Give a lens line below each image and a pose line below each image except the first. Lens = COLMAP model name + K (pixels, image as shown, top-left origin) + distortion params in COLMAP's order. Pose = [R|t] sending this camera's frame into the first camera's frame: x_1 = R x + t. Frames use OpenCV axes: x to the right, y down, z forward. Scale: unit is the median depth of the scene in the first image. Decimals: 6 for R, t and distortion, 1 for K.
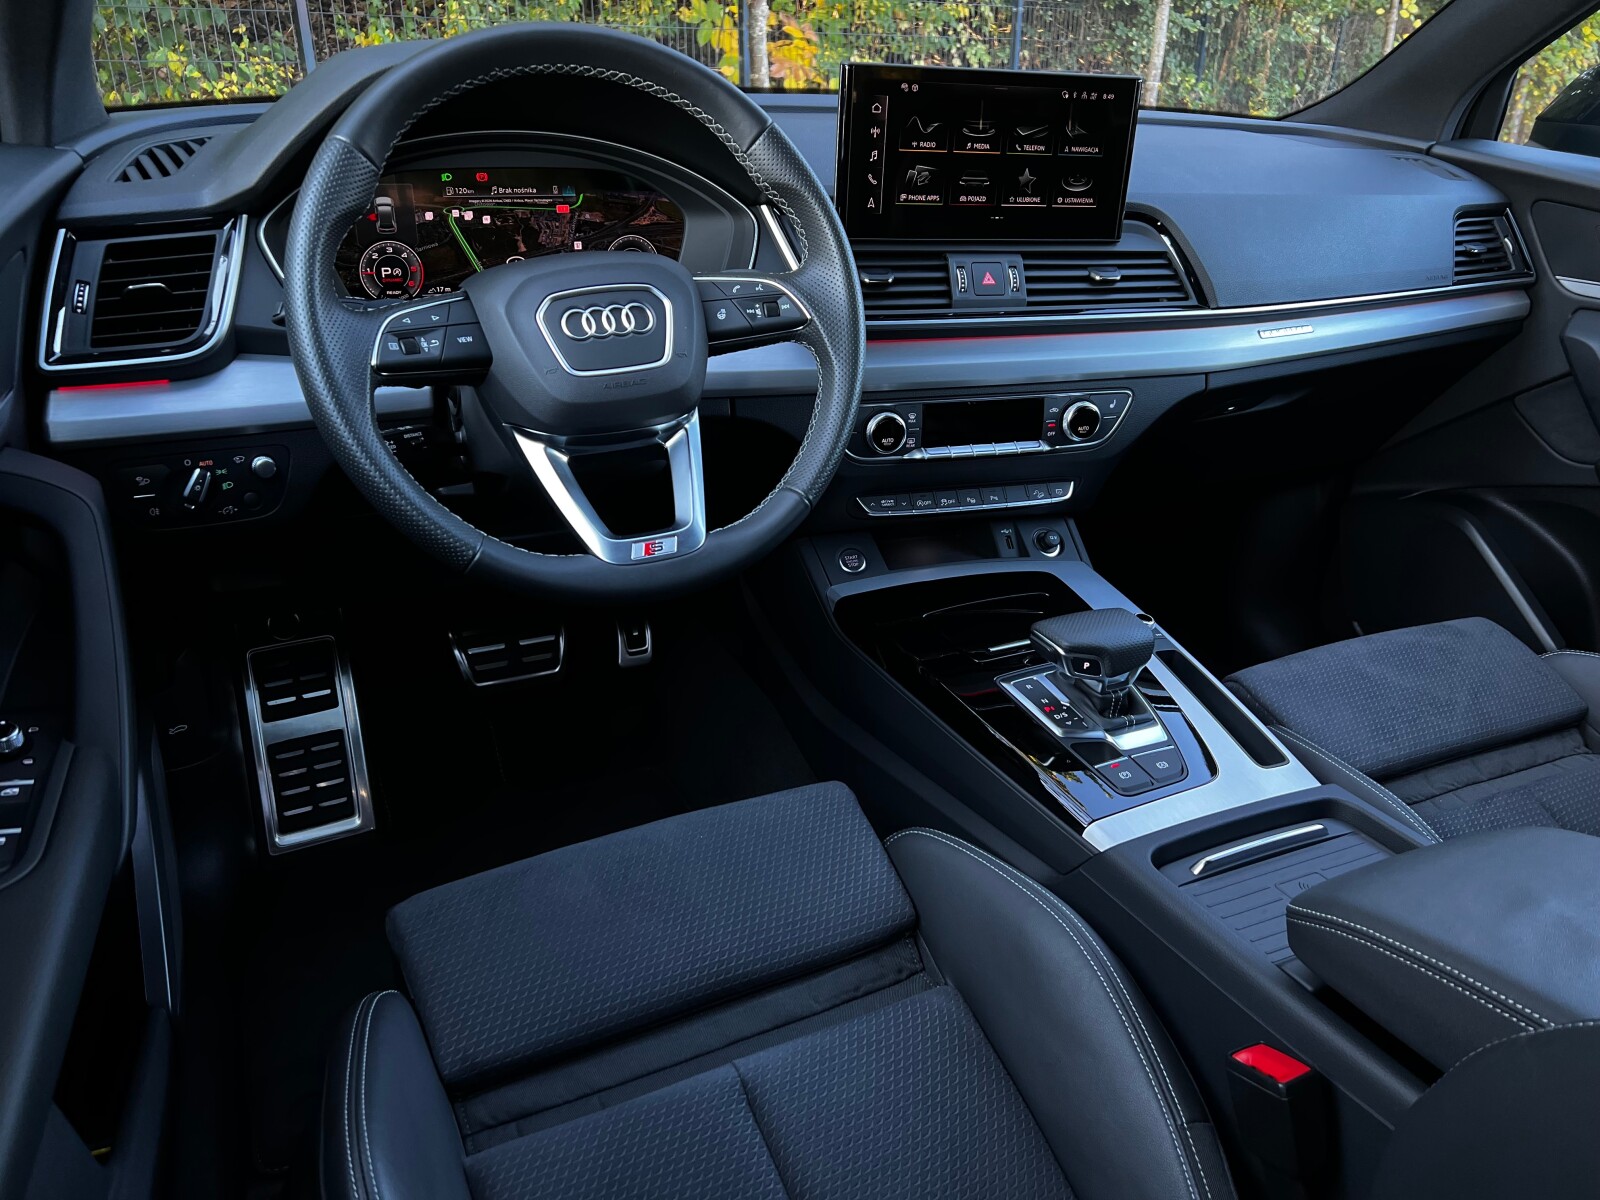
lens RADIAL K [[1222.1, 0, 803.2], [0, 1222.1, 606.1], [0, 0, 1]] dist [0.023674, -0.007994]
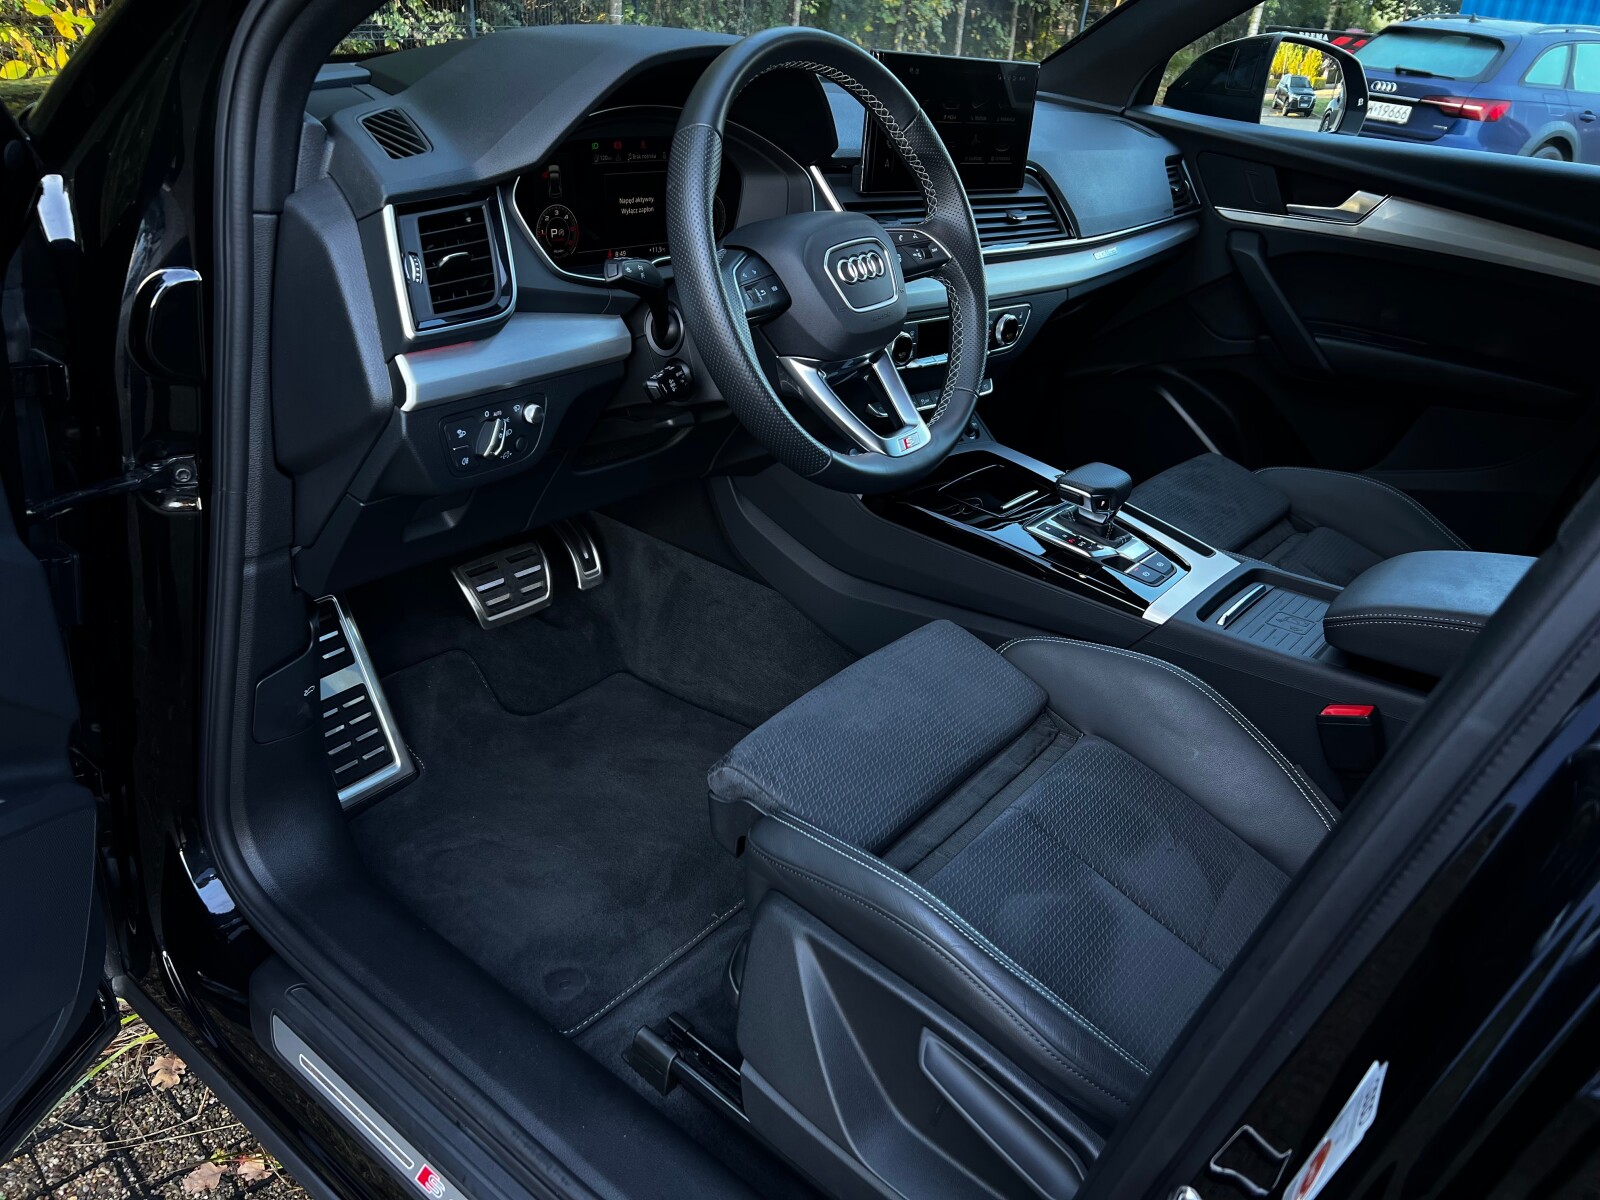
lens RADIAL K [[1222.1, 0, 803.2], [0, 1222.1, 606.1], [0, 0, 1]] dist [0.023674, -0.007994]
pose [[0.896823, -0.157697, 0.413327, -0.608612], [0.134994, 0.987298, 0.083778, 0.001555], [-0.421289, -0.019337, 0.906720, -0.110244]]
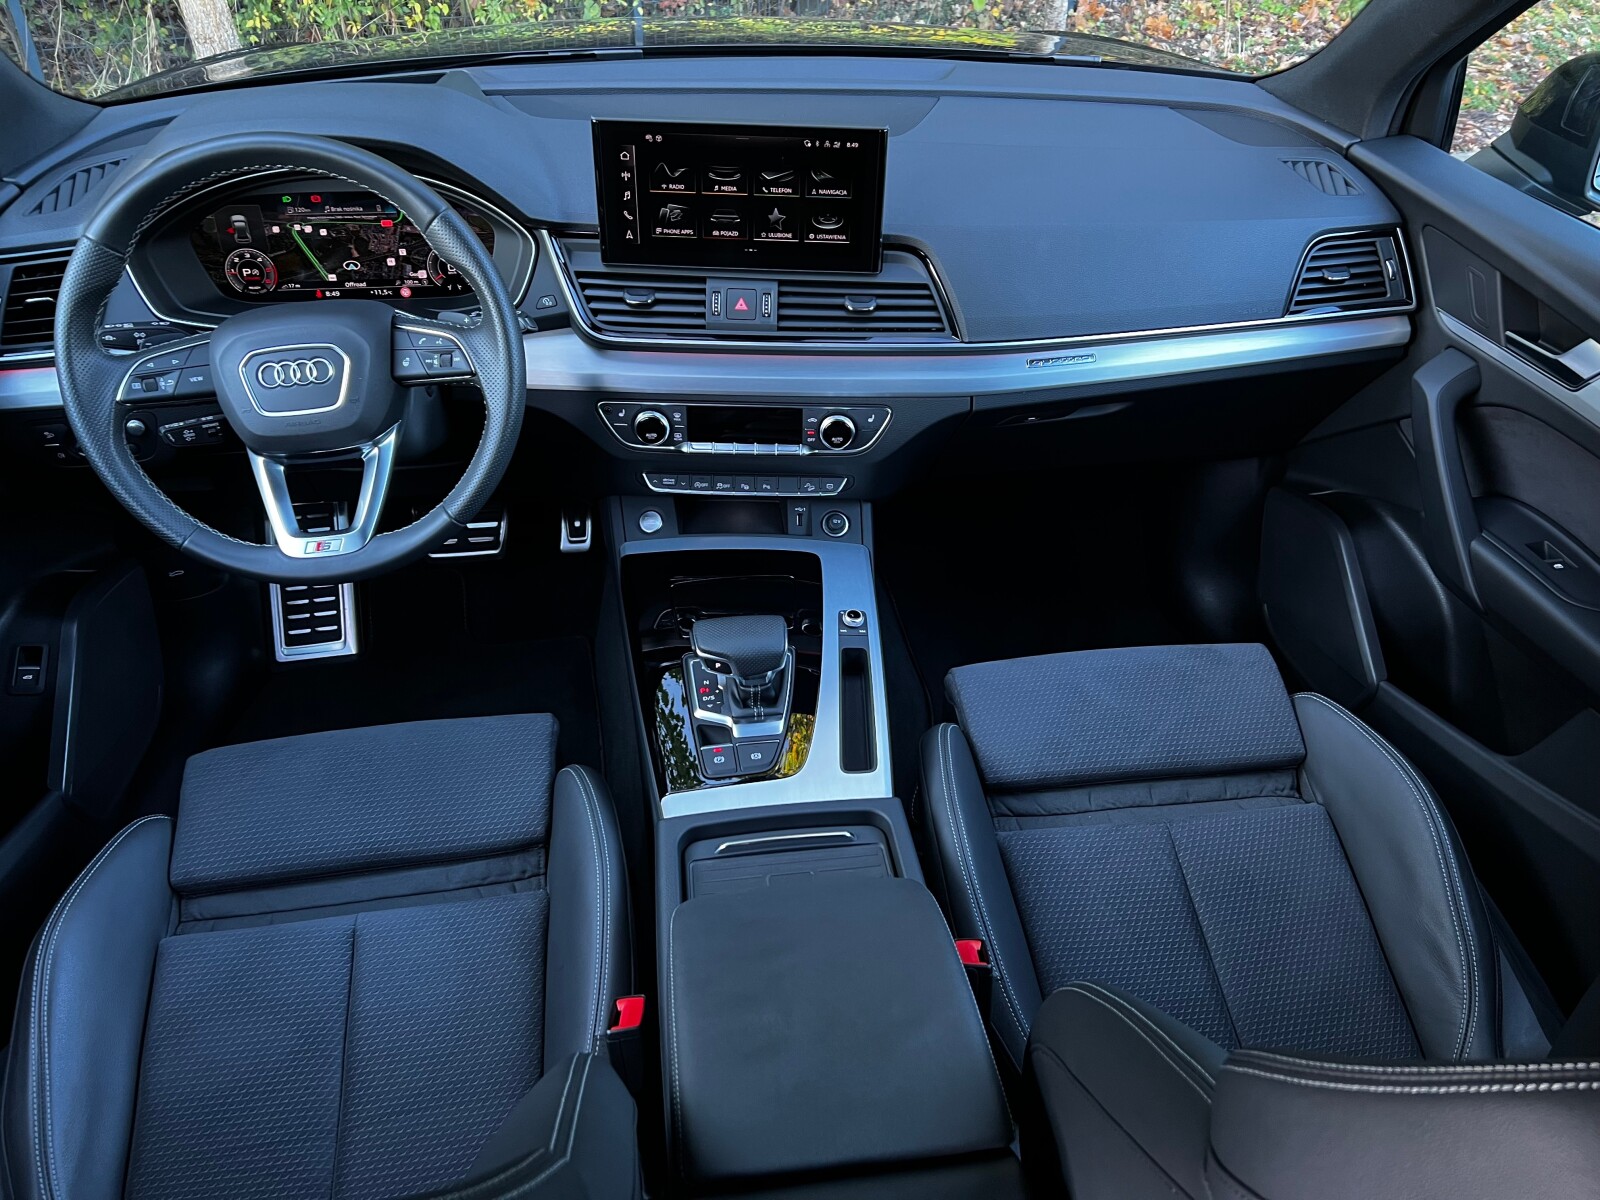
lens RADIAL K [[1217.2, 0, 818.0], [0, 1217.2, 605.2], [0, 0, 1]] dist [0.030075, -0.015810]
pose [[0.950898, 0.164075, -0.262437, 0.578647], [-0.108823, 0.971022, 0.212778, -0.253649], [0.289743, -0.173771, 0.941197, -0.086606]]
